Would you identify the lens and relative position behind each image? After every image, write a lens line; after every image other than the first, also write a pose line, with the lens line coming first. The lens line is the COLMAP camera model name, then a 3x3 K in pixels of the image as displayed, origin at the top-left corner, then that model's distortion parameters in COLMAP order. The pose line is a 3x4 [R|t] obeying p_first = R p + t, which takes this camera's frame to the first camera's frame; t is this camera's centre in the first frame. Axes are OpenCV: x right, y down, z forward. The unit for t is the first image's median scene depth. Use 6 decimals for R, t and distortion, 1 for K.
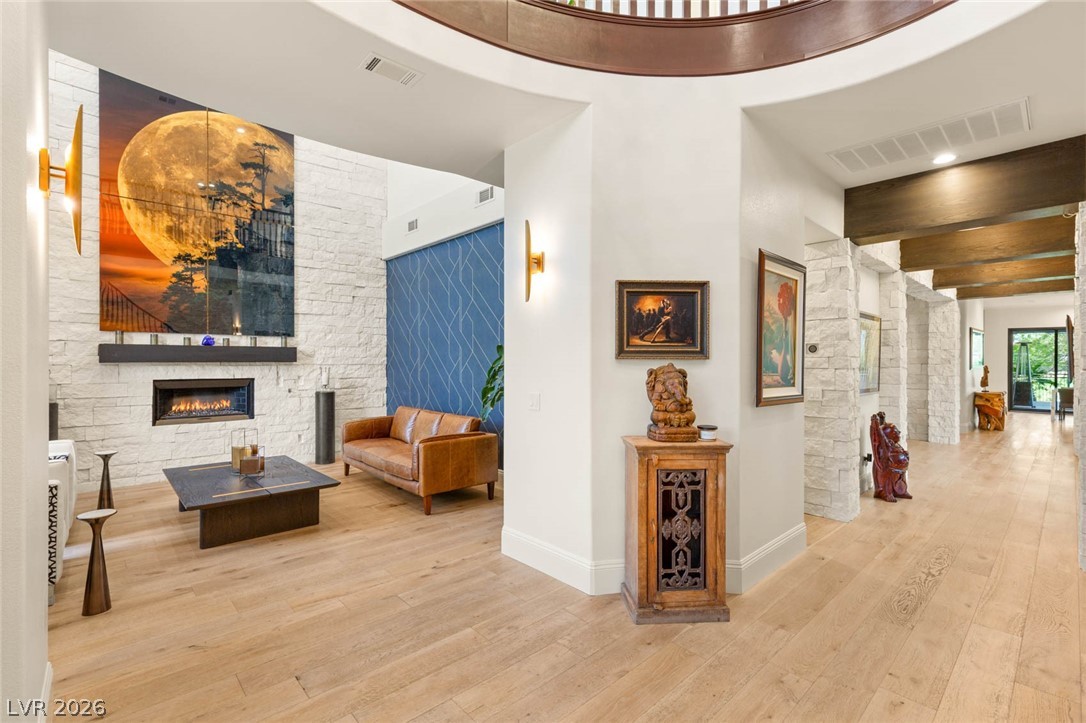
lens RADIAL K [[490.6, 0, 543.8], [0, 490.6, 362.4], [0, 0, 1]] dist [0.005203, -0.000716]
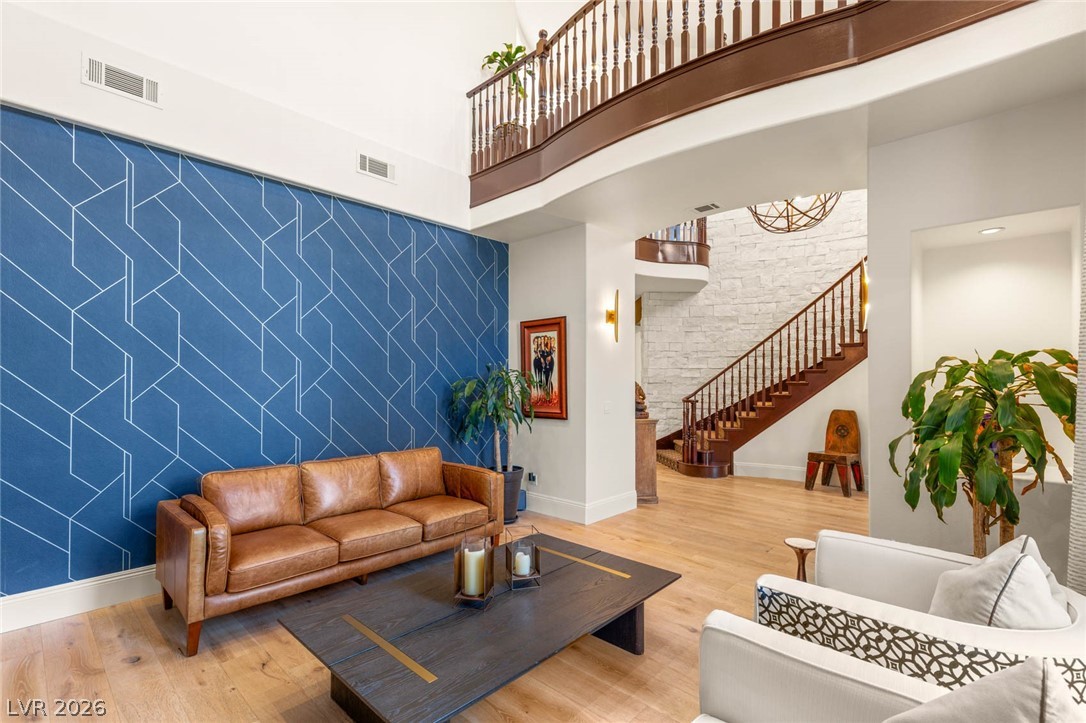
lens RADIAL K [[490.6, 0, 543.1], [0, 490.6, 372.0], [0, 0, 1]] dist [0.005203, -0.000716]
pose [[-0.075675, 0.011358, 0.997068, -0.837228], [0.004793, 0.999928, -0.011027, -0.005488], [-0.997121, 0.003945, -0.075724, 0.732427]]
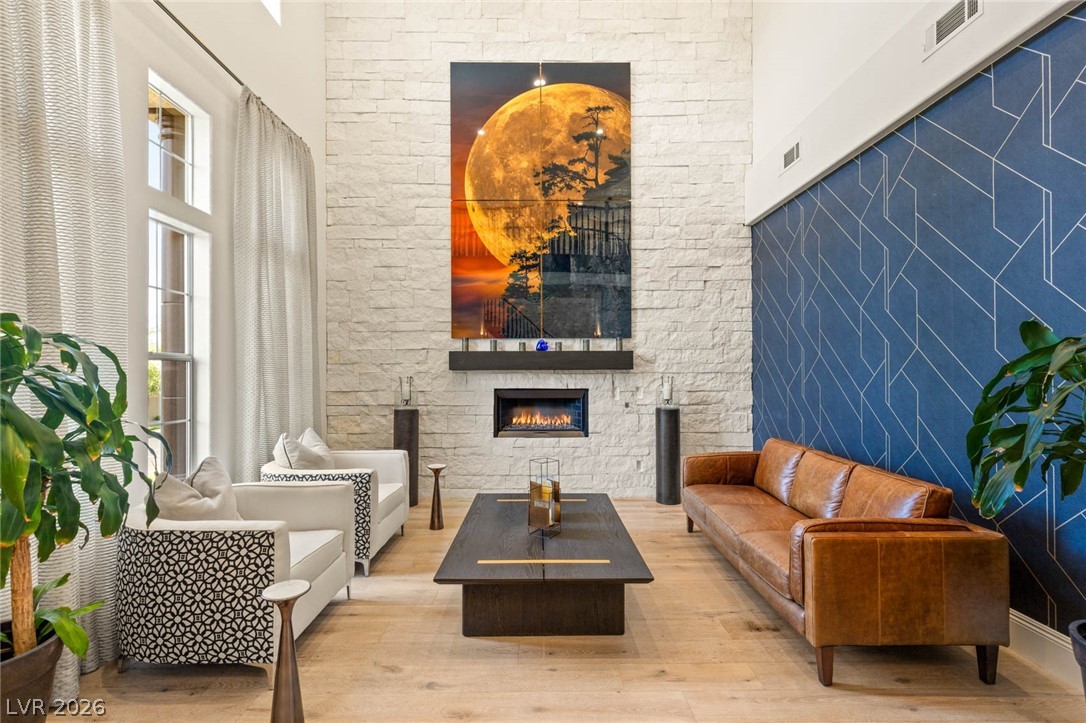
lens RADIAL K [[490.6, 0, 542.4], [0, 490.6, 367.5], [0, 0, 1]] dist [0.005203, -0.000716]
pose [[0.740934, -0.006391, -0.671547, -0.087943], [0.000704, 0.999962, -0.008740, 0.003045], [0.671577, 0.006003, 0.740910, 0.344264]]
